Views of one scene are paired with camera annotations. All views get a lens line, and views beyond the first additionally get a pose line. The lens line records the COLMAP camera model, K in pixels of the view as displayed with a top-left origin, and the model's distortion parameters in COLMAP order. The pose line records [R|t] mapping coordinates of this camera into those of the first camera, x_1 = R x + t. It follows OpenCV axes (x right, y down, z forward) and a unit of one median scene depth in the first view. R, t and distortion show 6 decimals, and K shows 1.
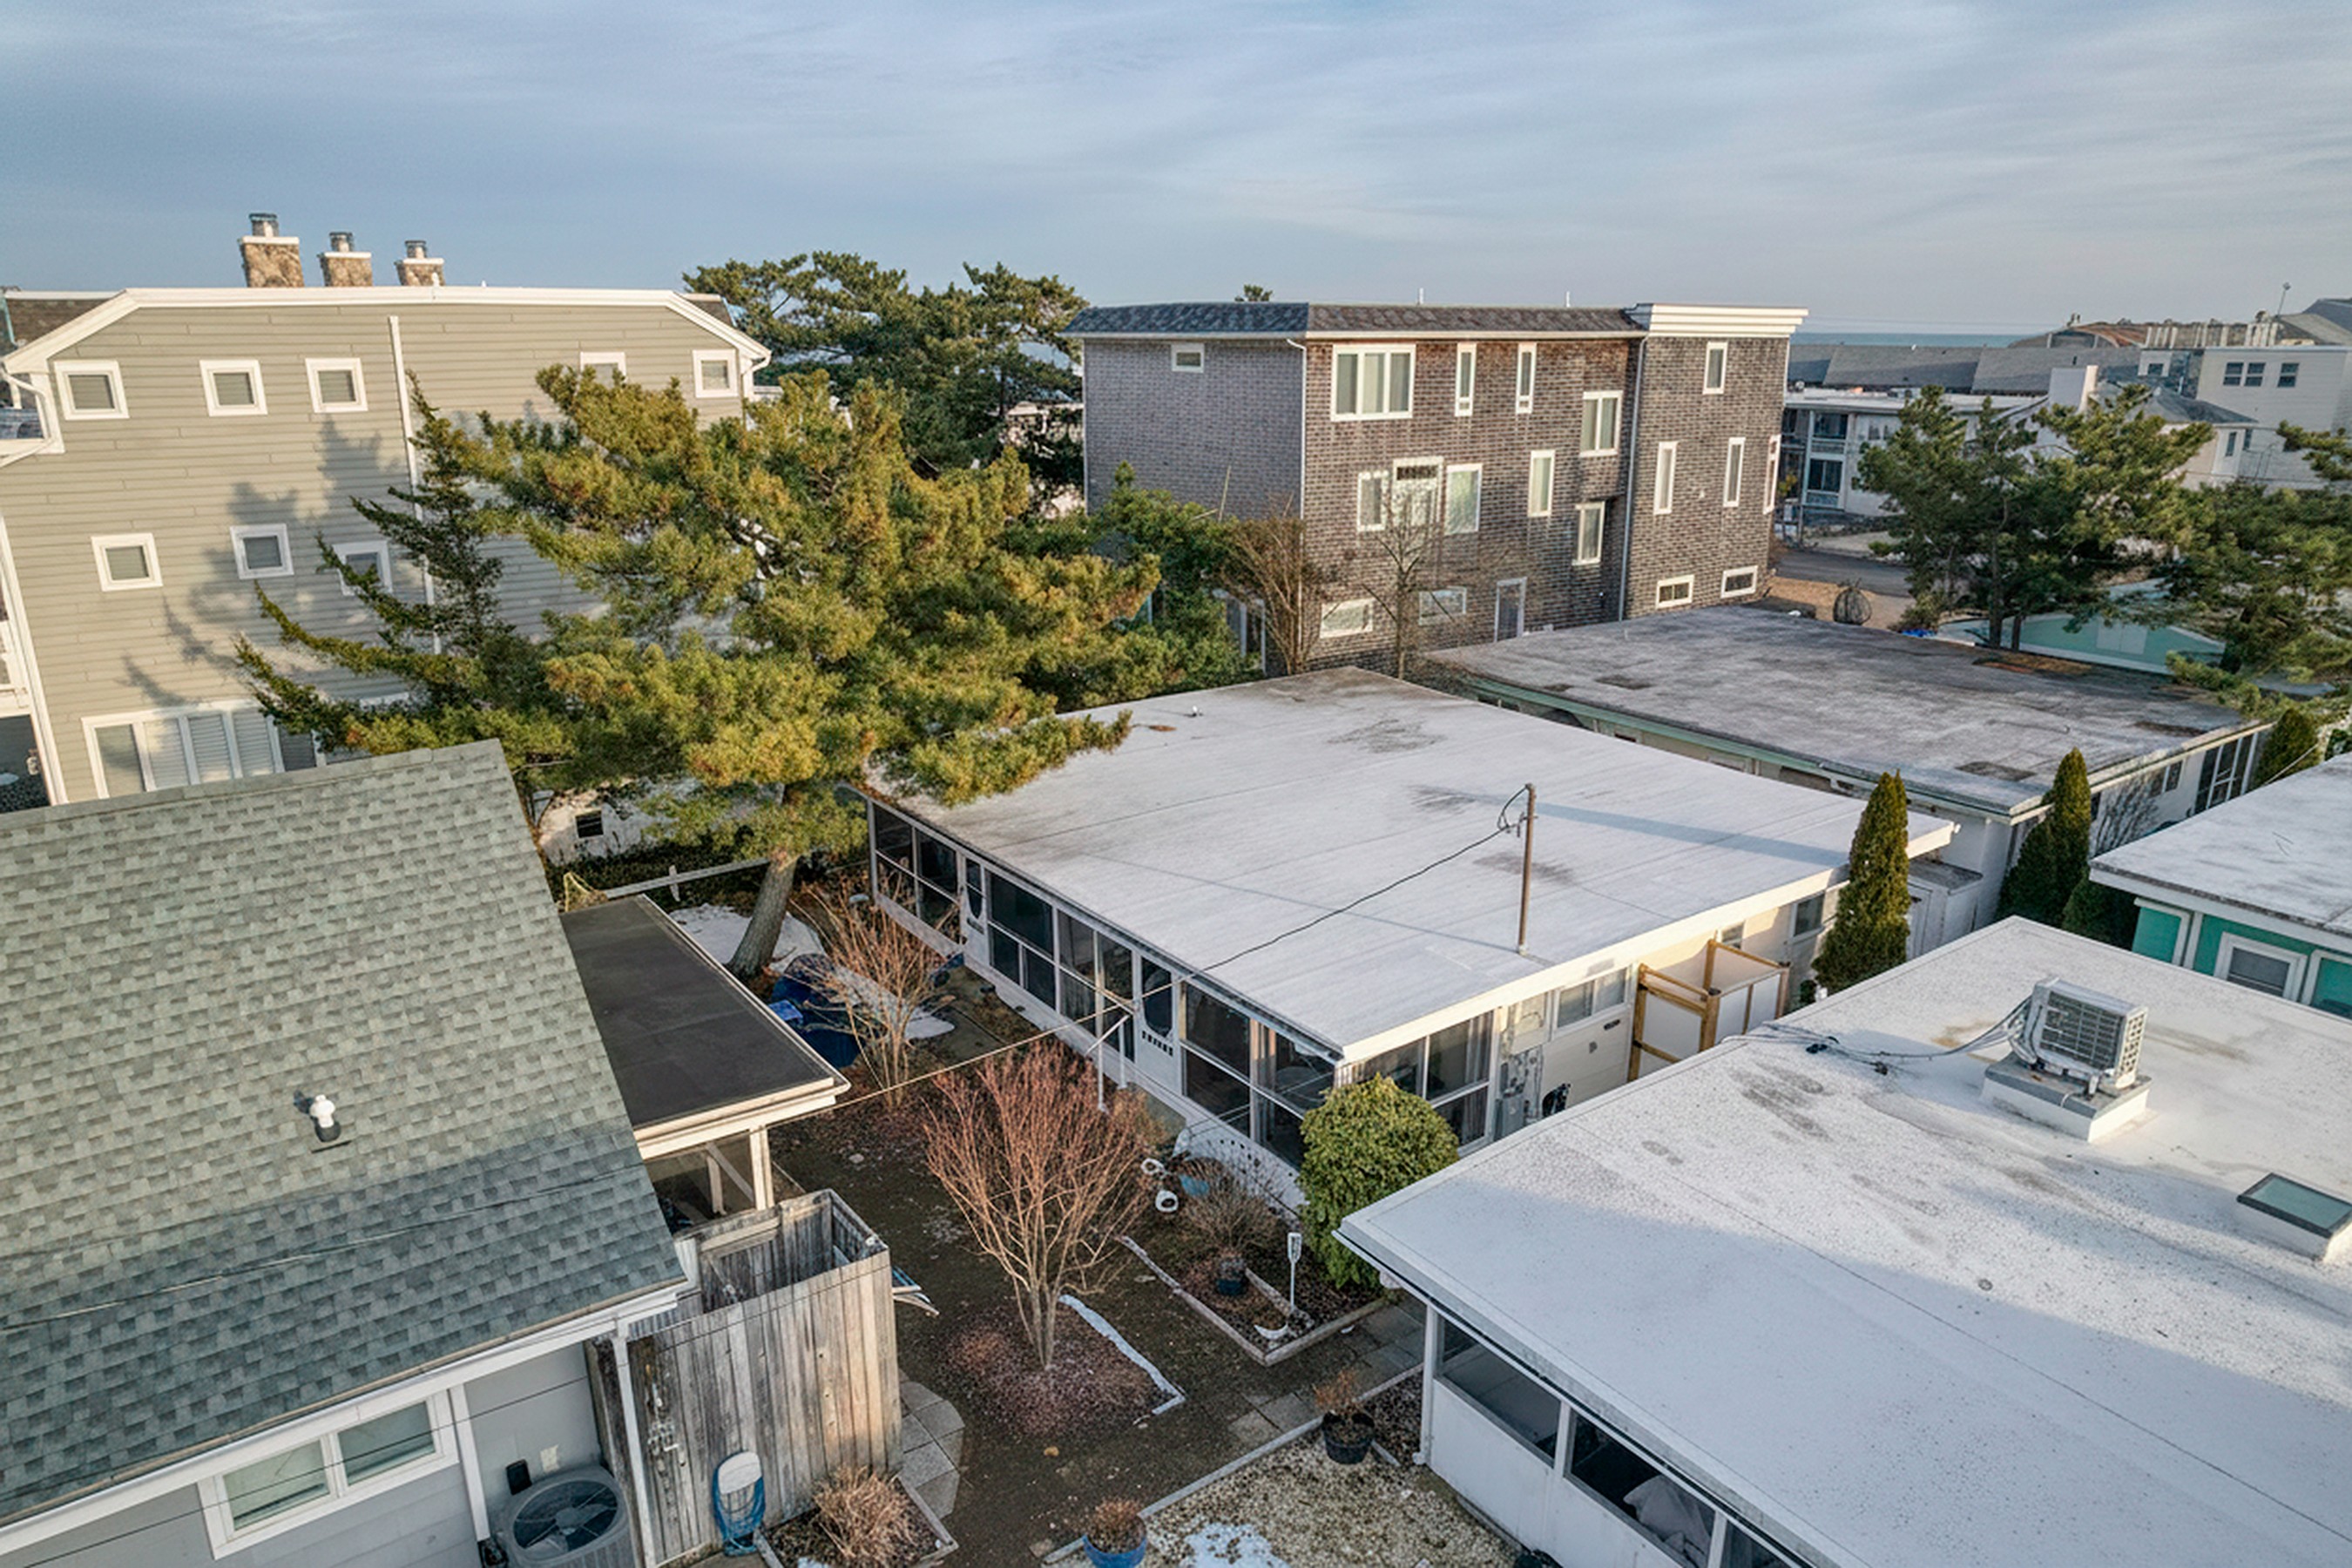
lens RADIAL K [[1530.0, 0, 1174.2], [0, 1530.0, 773.2], [0, 0, 1]] dist [-0.084989, 0.079737]
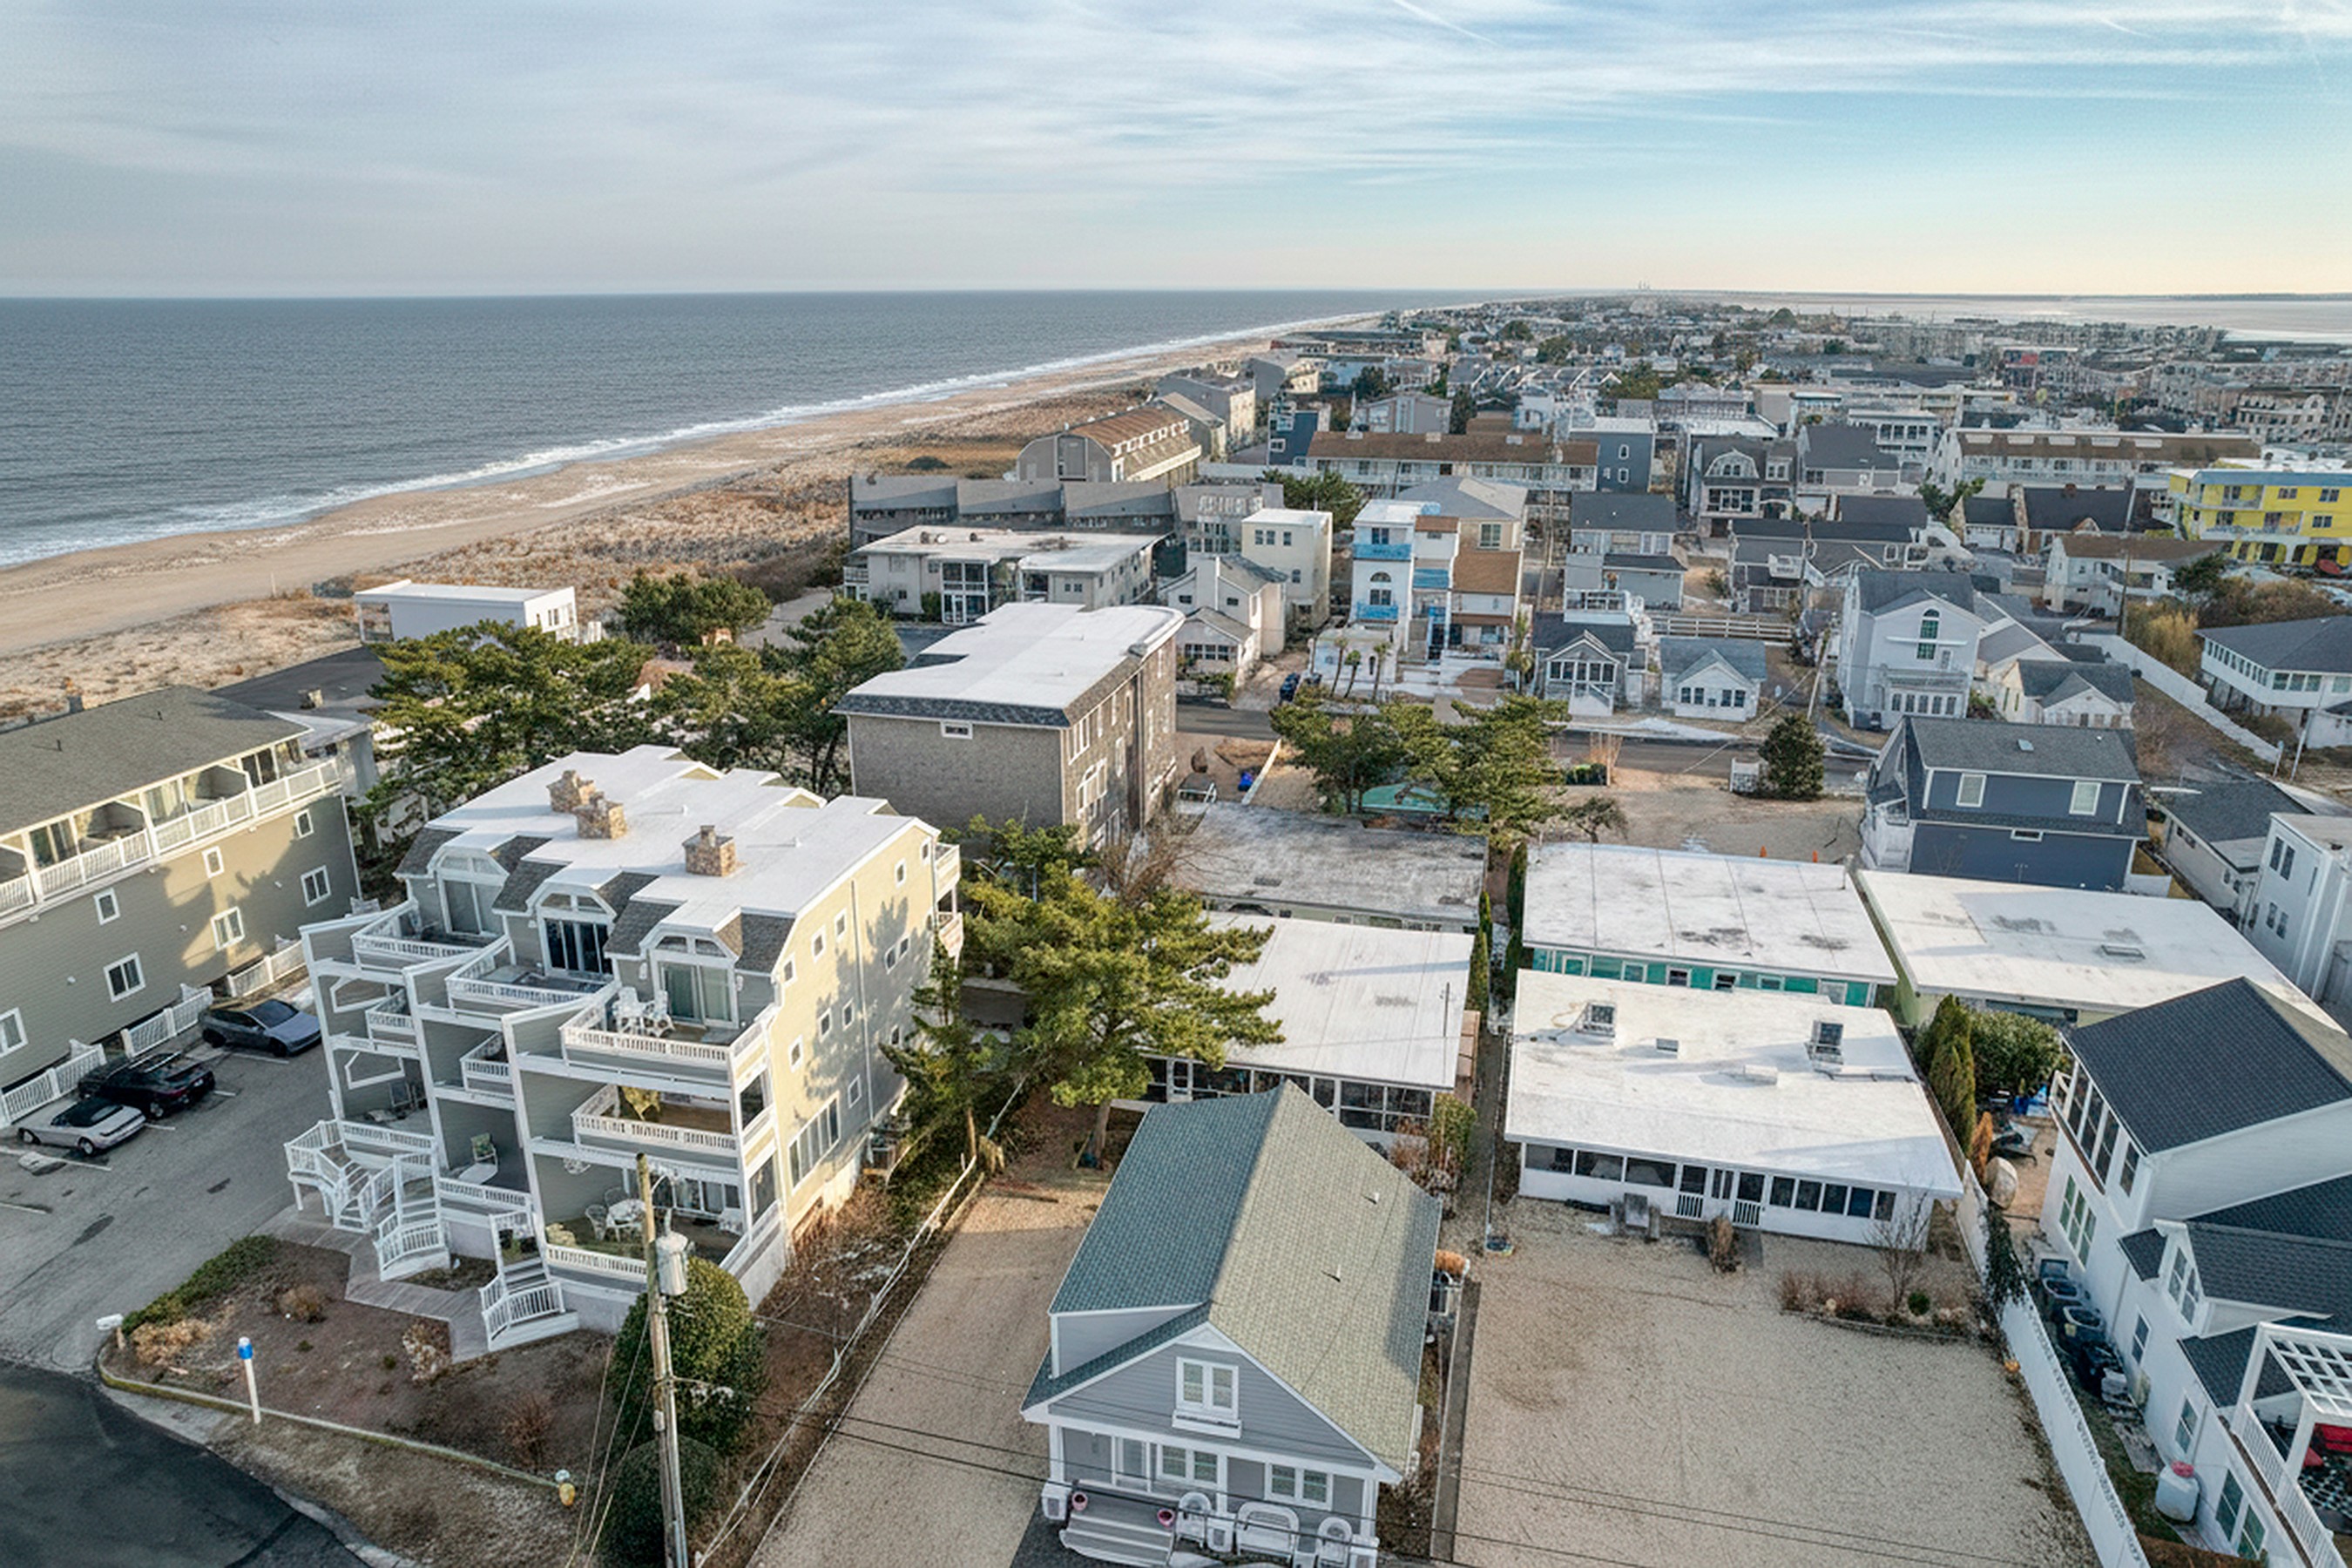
lens RADIAL K [[1511.3, 0, 1170.4], [0, 1511.3, 764.2], [0, 0, 1]] dist [-0.083574, 0.060460]
pose [[0.761110, -0.191493, 0.619711, -1.441839], [0.179773, 0.980275, 0.082117, -0.564264], [-0.623212, 0.048907, 0.780522, -0.734435]]
